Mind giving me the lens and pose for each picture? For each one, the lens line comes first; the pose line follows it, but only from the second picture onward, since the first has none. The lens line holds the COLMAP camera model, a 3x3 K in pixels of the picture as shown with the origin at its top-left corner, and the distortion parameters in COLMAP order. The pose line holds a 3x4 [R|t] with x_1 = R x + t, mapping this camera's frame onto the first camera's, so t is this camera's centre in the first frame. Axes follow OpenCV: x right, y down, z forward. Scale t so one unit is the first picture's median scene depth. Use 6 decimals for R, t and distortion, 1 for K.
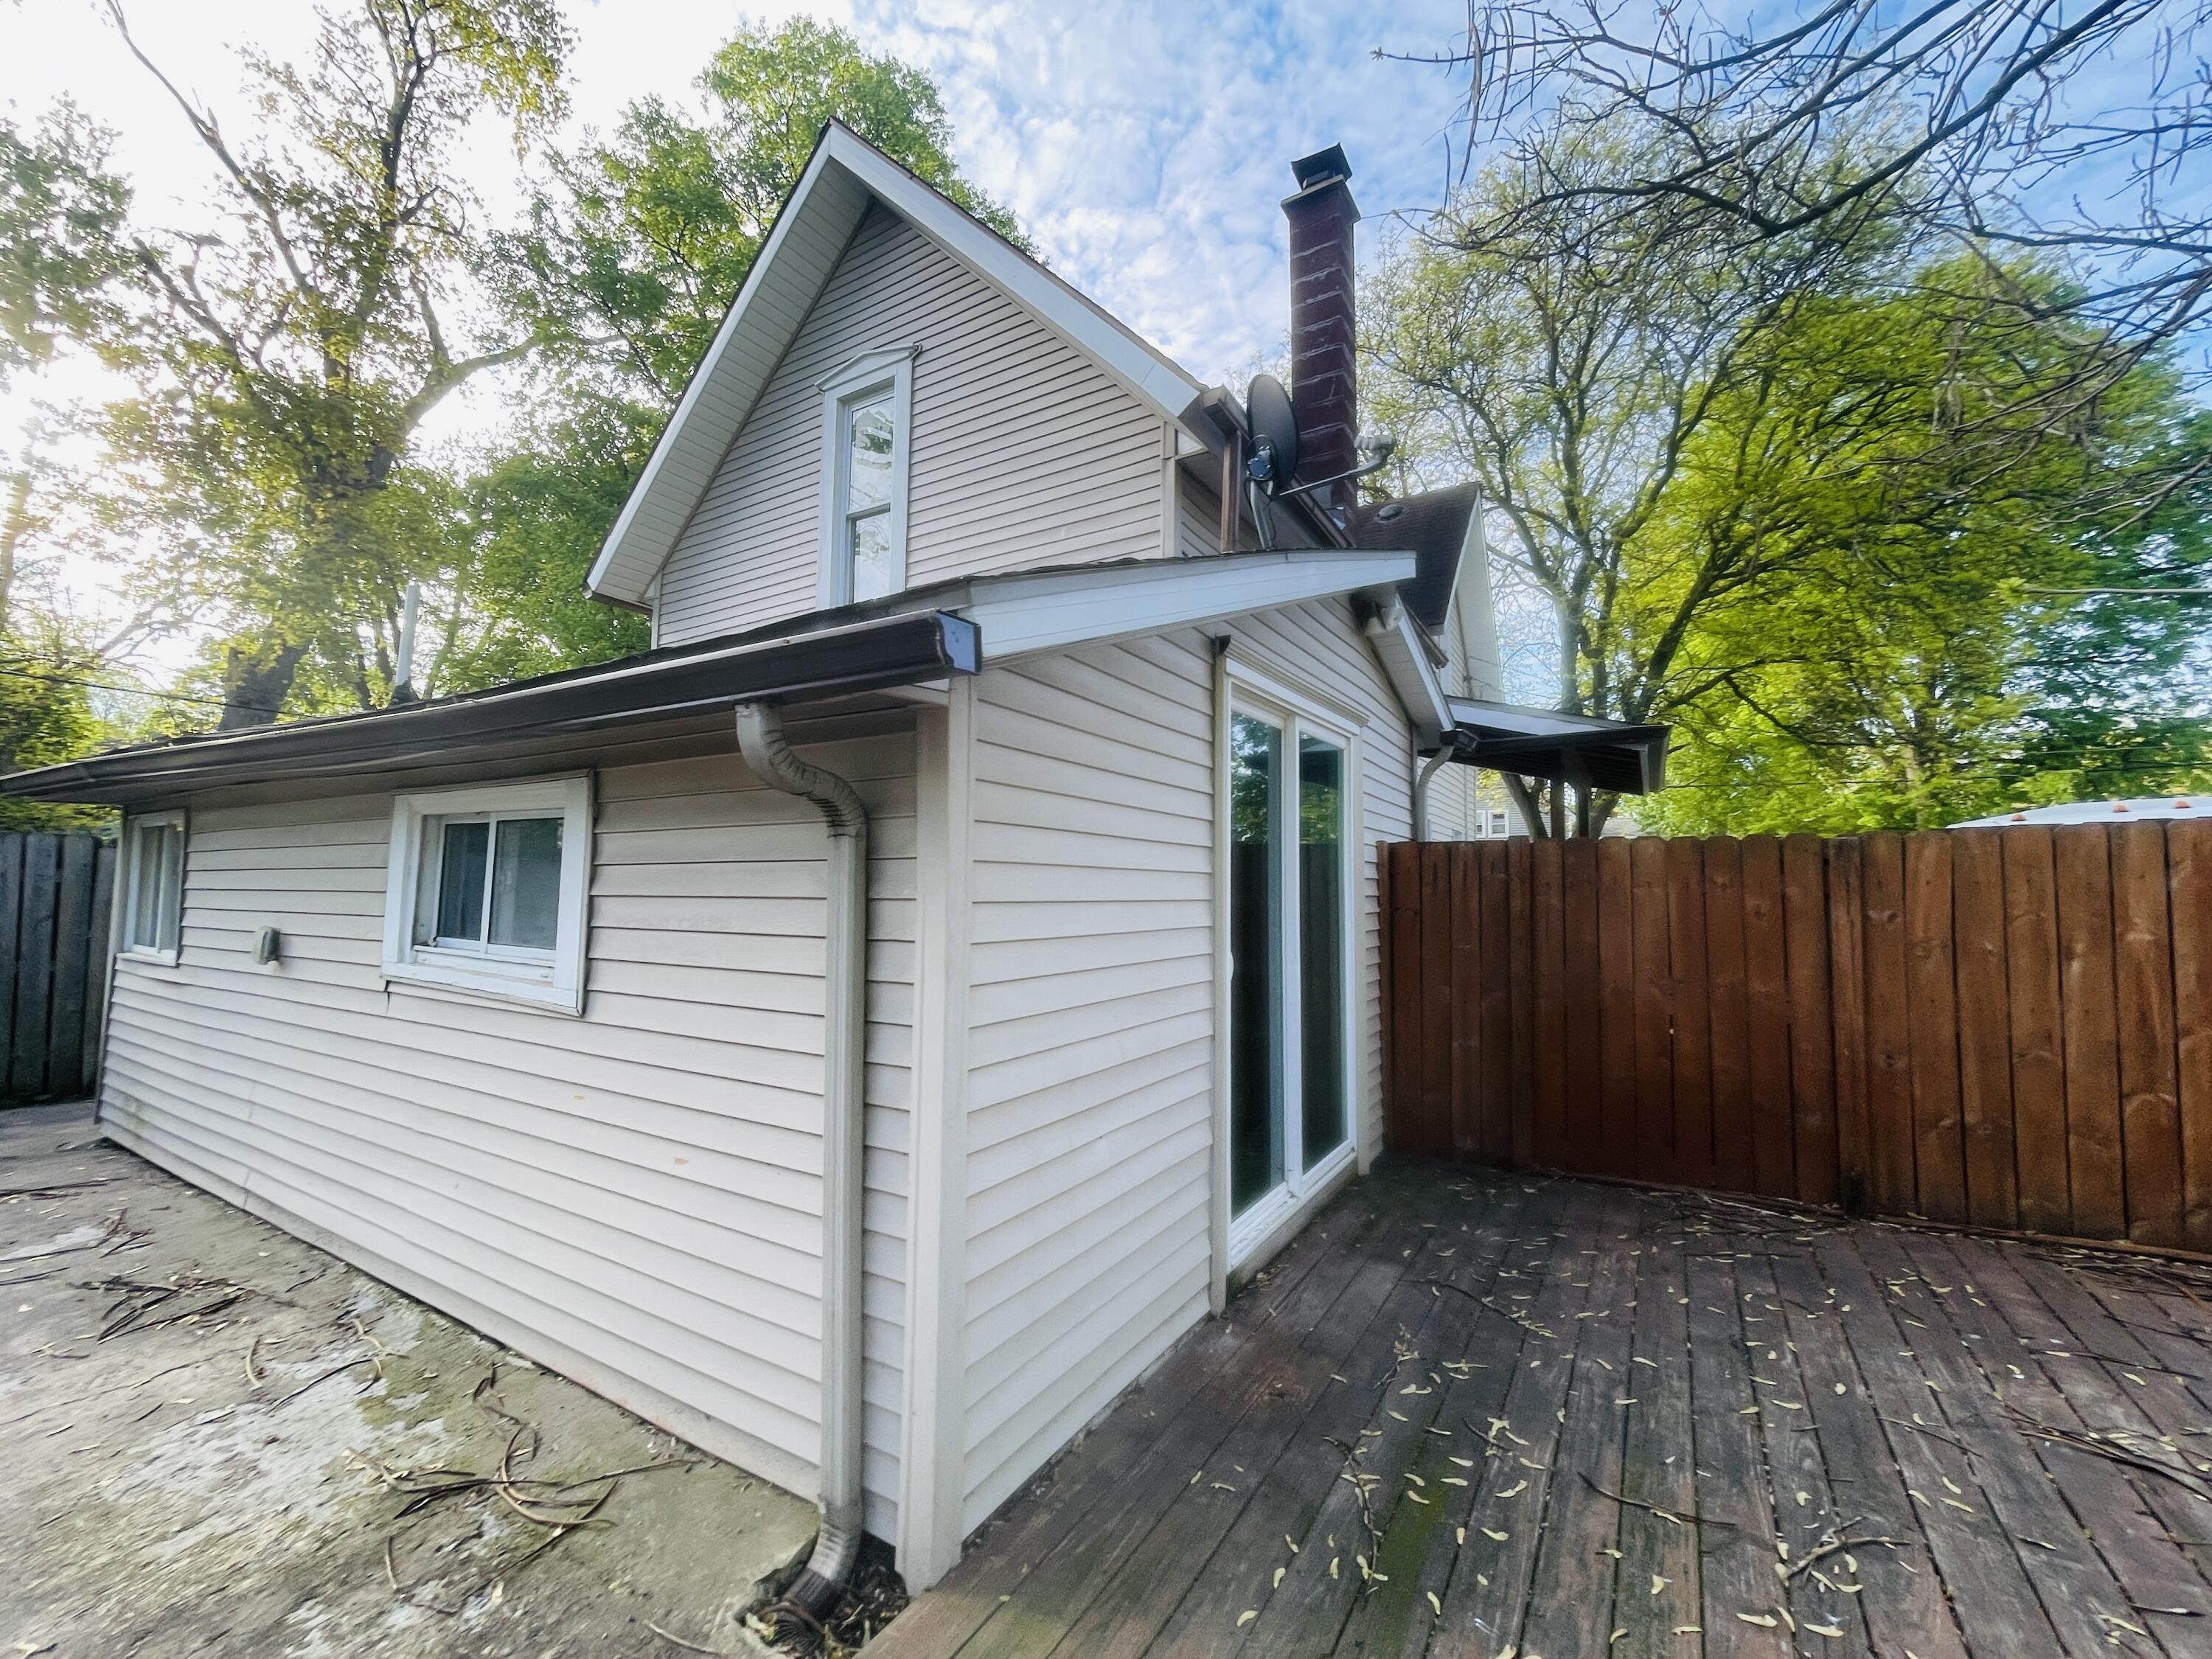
lens RADIAL K [[906.5, 0, 1106.0], [0, 906.5, 829.5], [0, 0, 1]] dist [-0.001751, -0.000409]
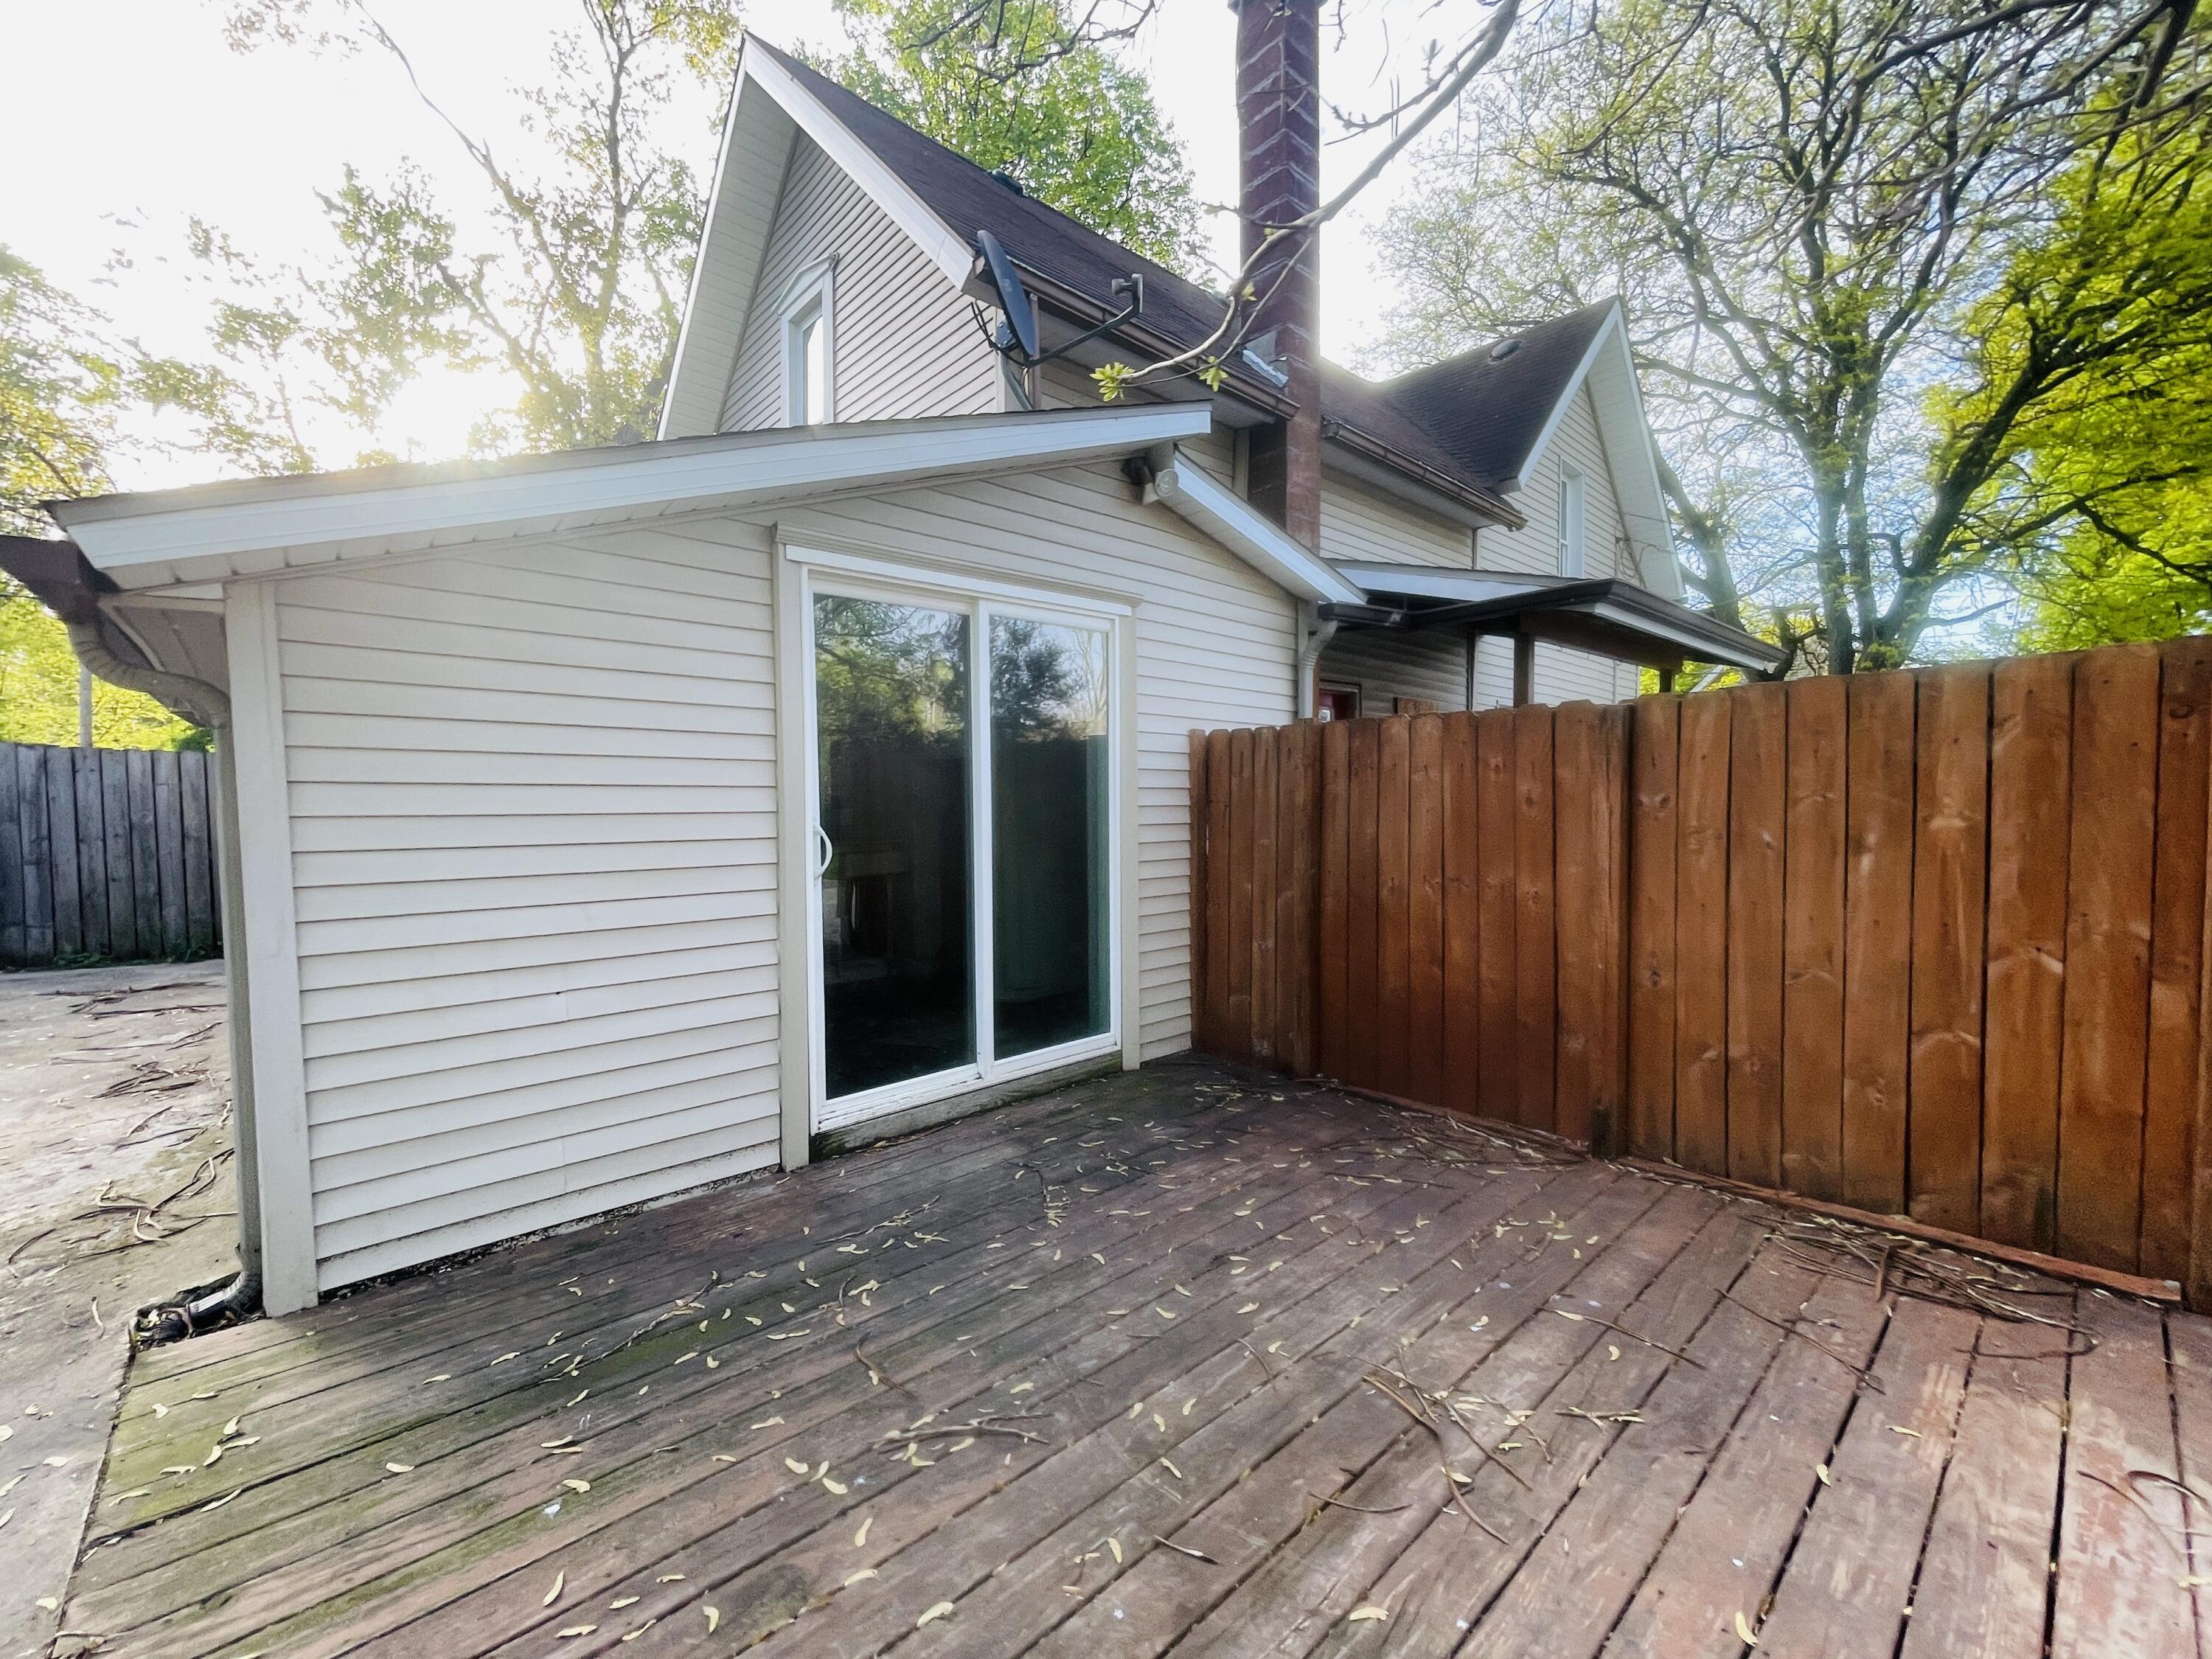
lens RADIAL K [[914.8, 0, 1106.0], [0, 914.8, 829.5], [0, 0, 1]] dist [-0.003099, 0.000139]
pose [[0.957513, 0.000758, -0.288388, 0.685638], [0.027378, 0.995241, 0.093517, 0.034590], [0.287087, -0.097439, 0.952936, 0.092945]]
